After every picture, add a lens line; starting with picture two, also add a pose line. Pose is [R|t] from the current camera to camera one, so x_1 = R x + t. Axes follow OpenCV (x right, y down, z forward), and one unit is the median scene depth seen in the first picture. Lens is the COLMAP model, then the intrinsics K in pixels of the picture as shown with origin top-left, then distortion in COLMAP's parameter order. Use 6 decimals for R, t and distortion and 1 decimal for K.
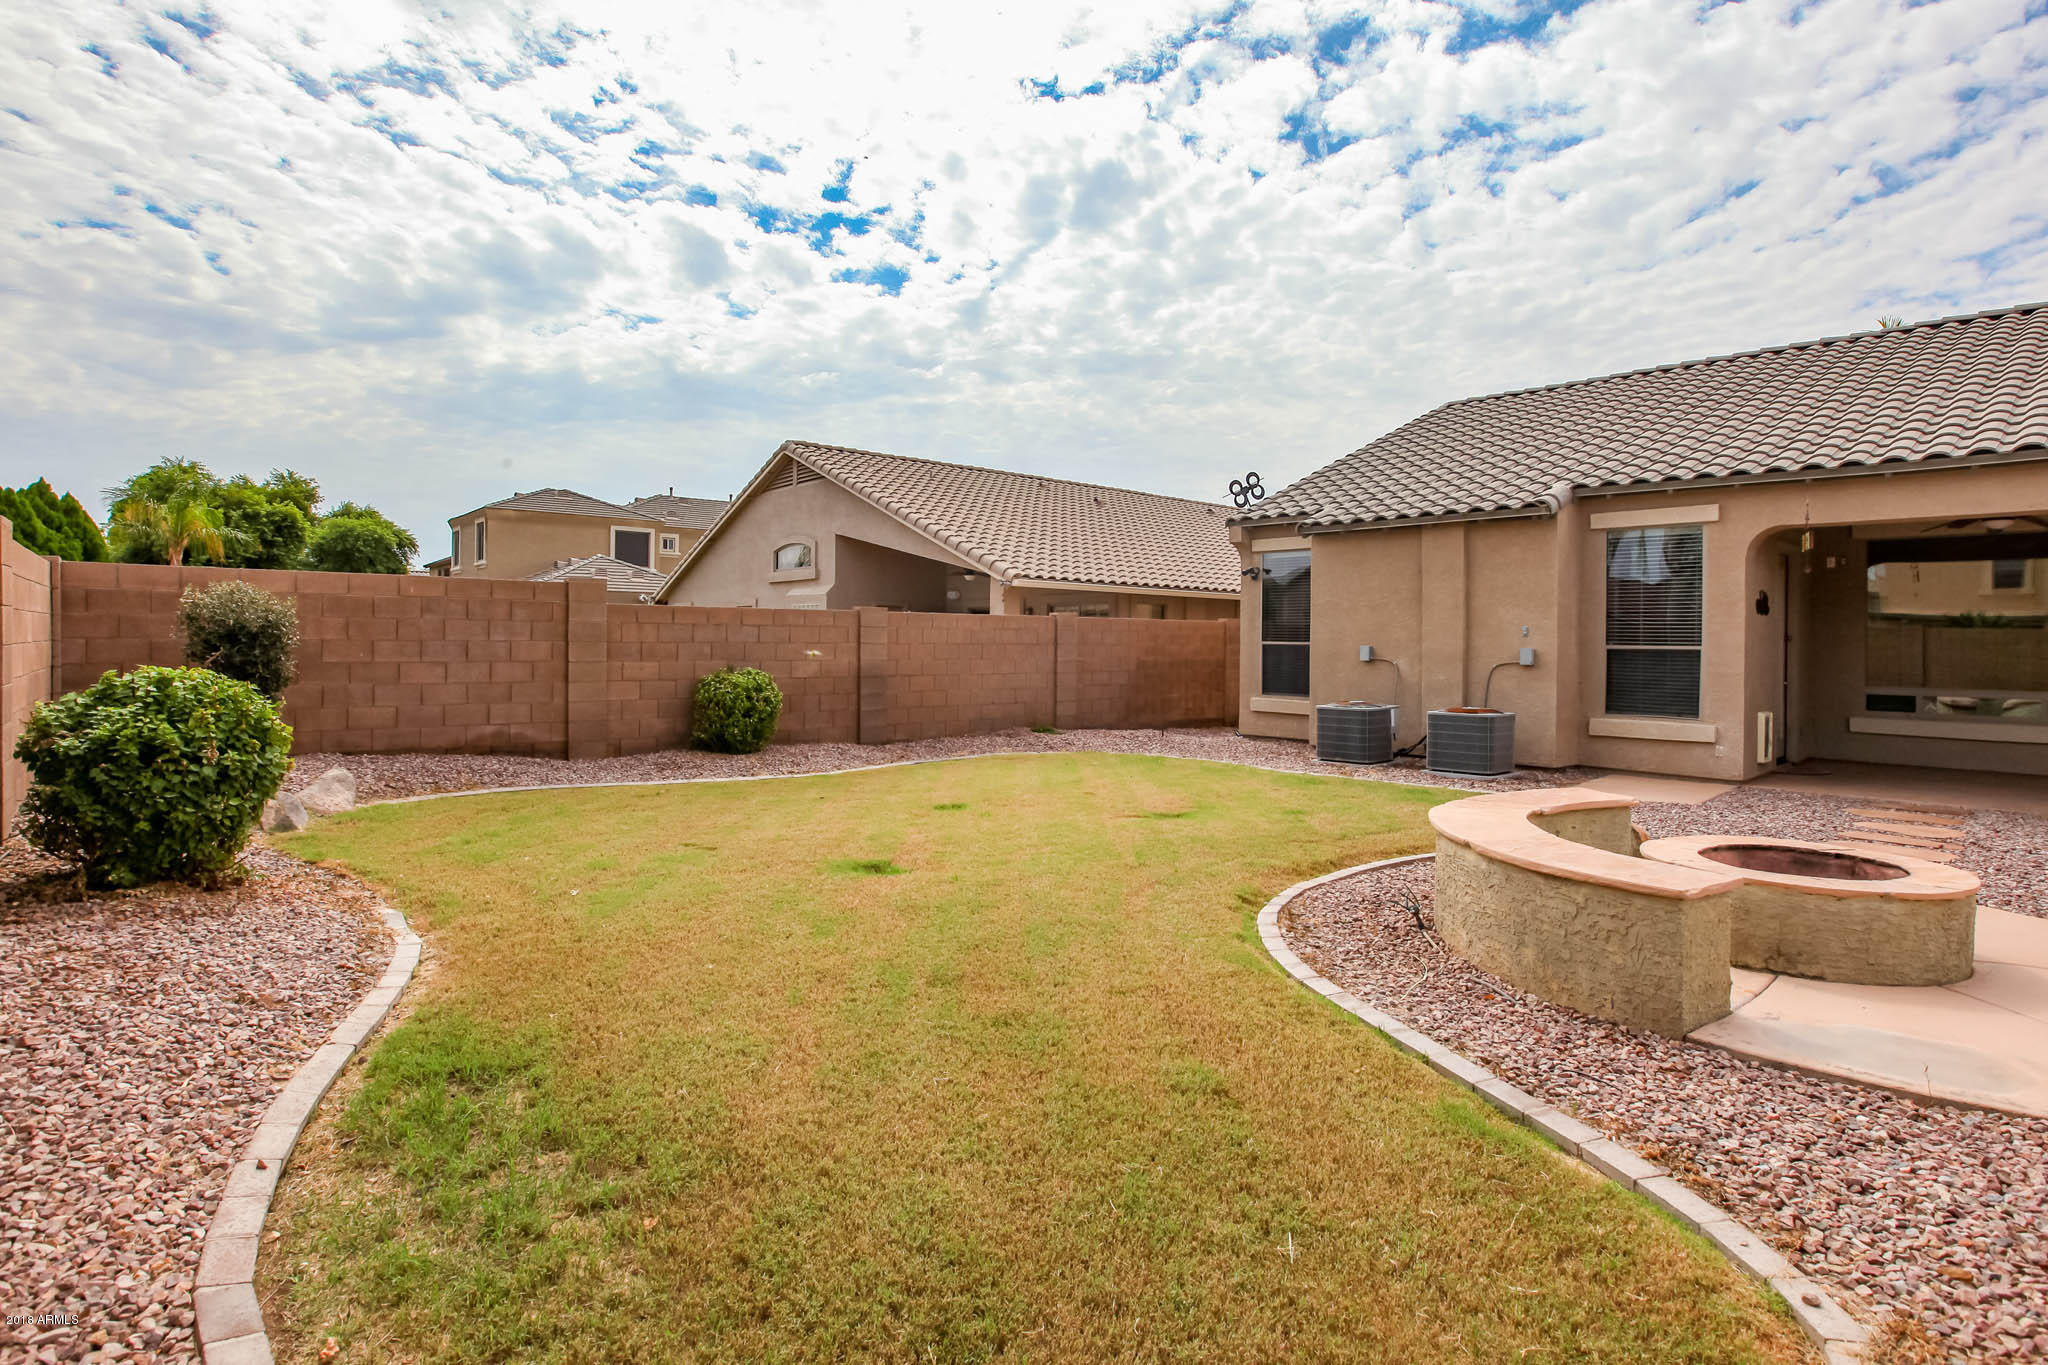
lens RADIAL K [[1034.4, 0, 968.0], [0, 1034.4, 642.1], [0, 0, 1]] dist [-0.013116, 0.001813]
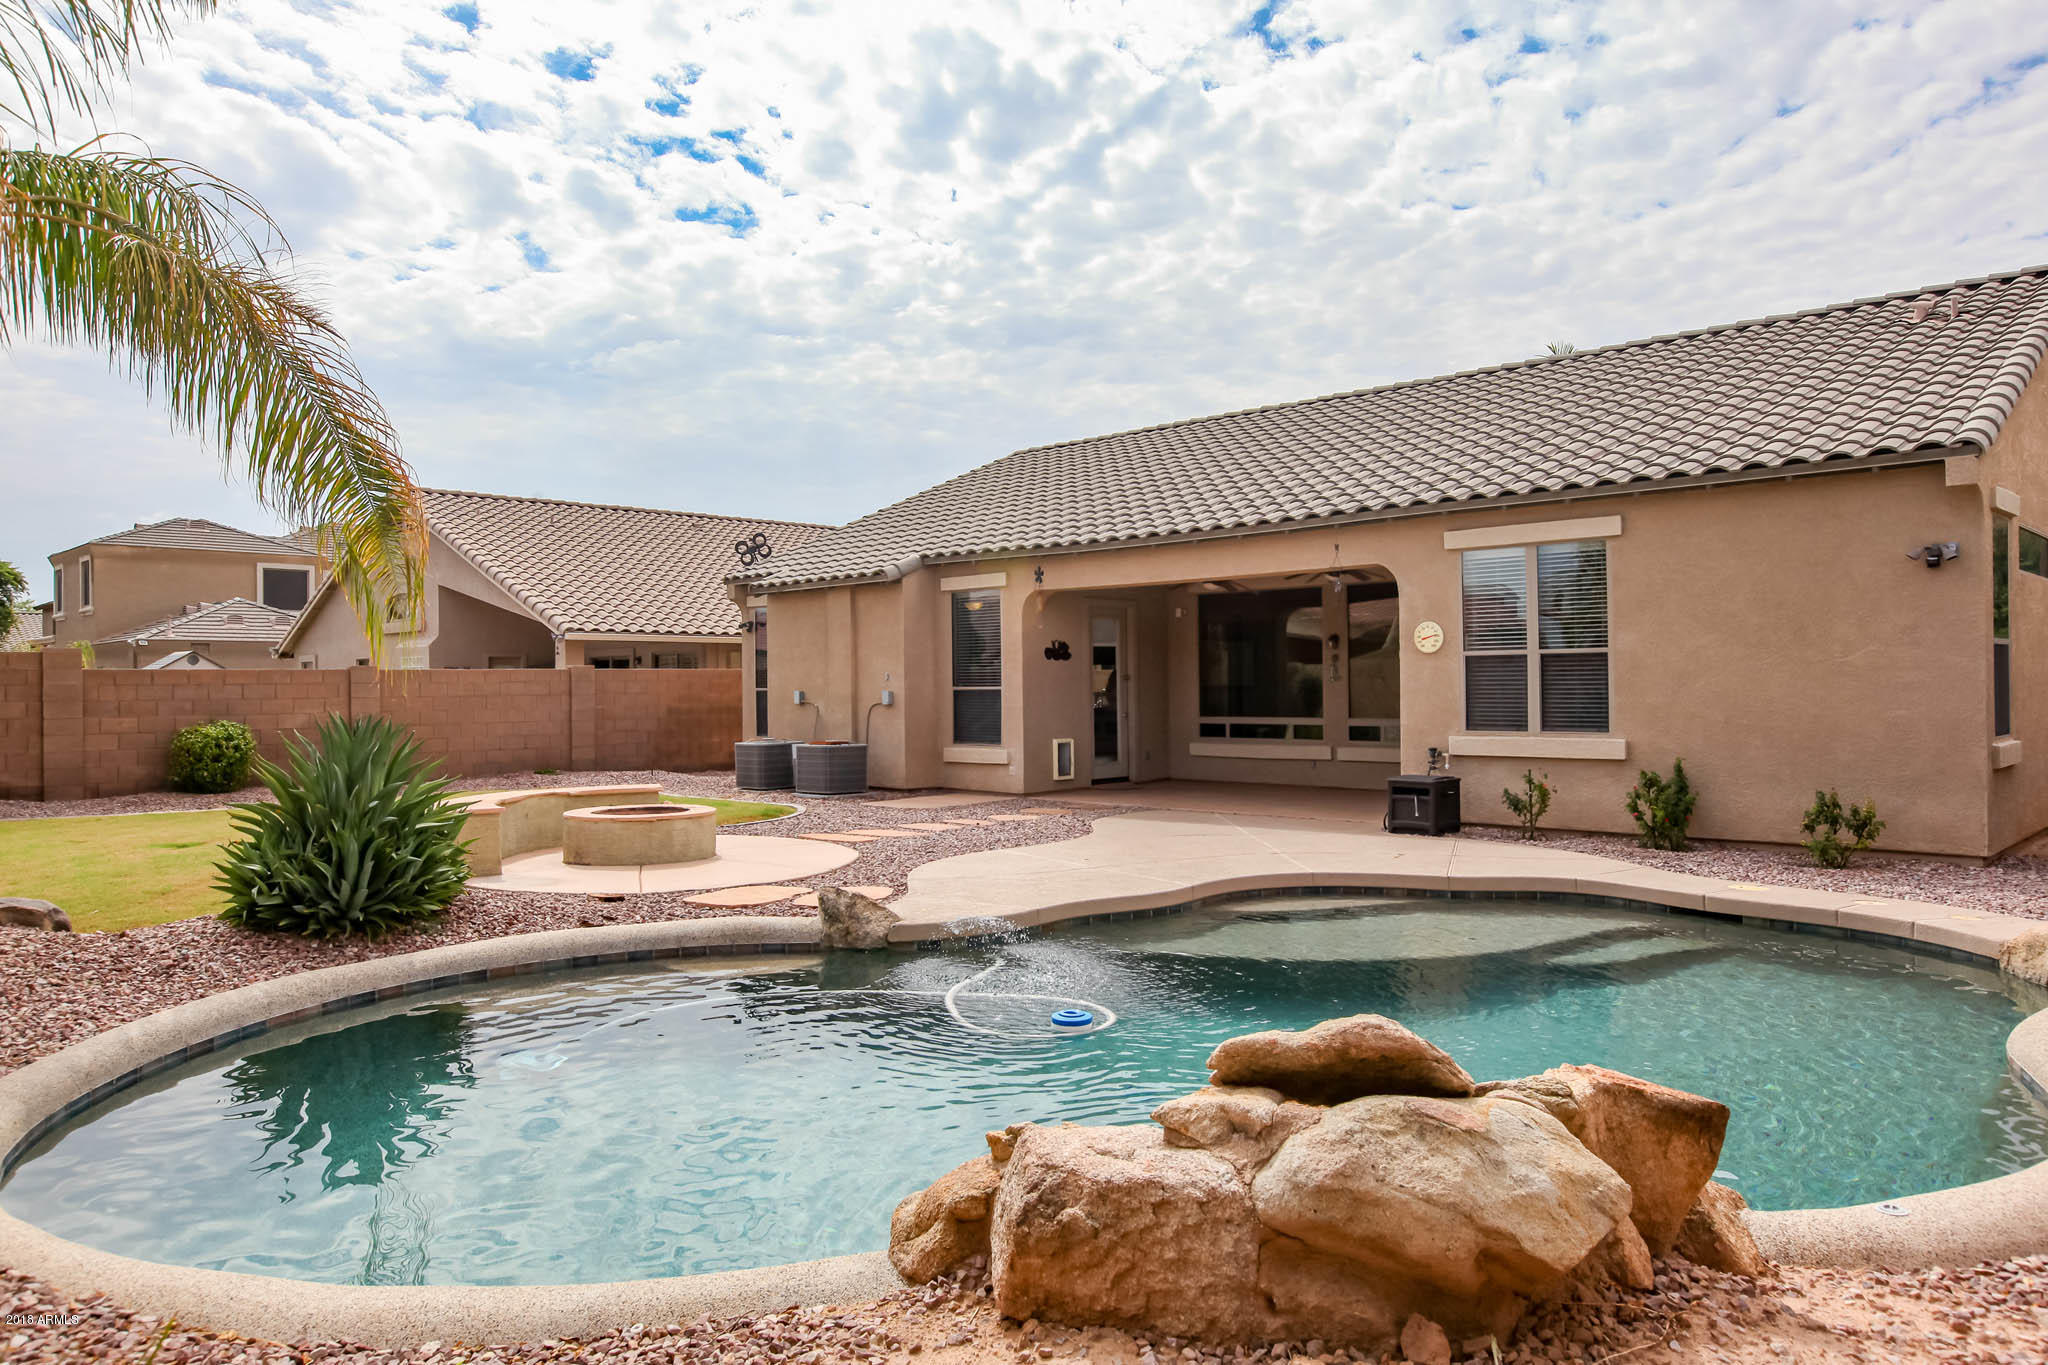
lens RADIAL K [[1394.6, 0, 992.2], [0, 1394.6, 680.1], [0, 0, 1]] dist [-0.033130, 0.096715]
pose [[0.997687, -0.019423, 0.065134, 0.458155], [0.019833, 0.999787, -0.005652, 0.004187], [-0.065010, 0.006931, 0.997861, -0.521256]]
